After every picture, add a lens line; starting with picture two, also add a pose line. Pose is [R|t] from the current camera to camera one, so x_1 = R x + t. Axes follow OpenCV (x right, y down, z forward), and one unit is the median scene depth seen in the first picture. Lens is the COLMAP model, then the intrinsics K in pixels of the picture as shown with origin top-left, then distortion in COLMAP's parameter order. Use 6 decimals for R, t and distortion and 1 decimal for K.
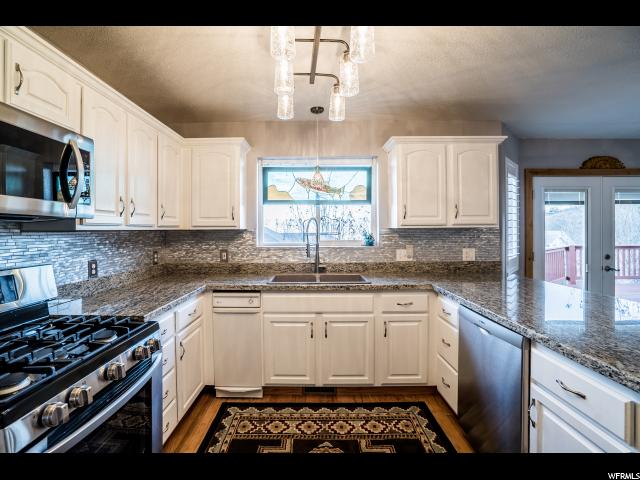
lens RADIAL K [[304.1, 0, 319.5], [0, 304.1, 229.9], [0, 0, 1]] dist [-0.020127, 0.000018]
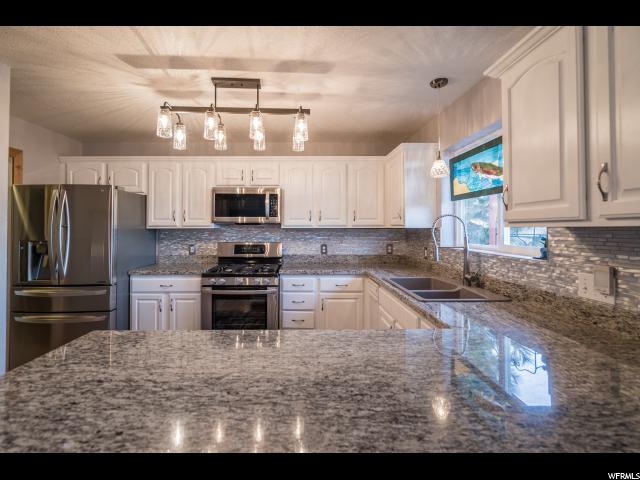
lens RADIAL K [[301.3, 0, 293.3], [0, 301.3, 221.3], [0, 0, 1]] dist [-0.025200, 0.000123]
pose [[-0.008316, -0.016044, -0.999837, 1.067722], [0.000367, 0.999871, -0.016048, -0.011280], [0.999965, -0.000500, -0.008309, 0.819344]]
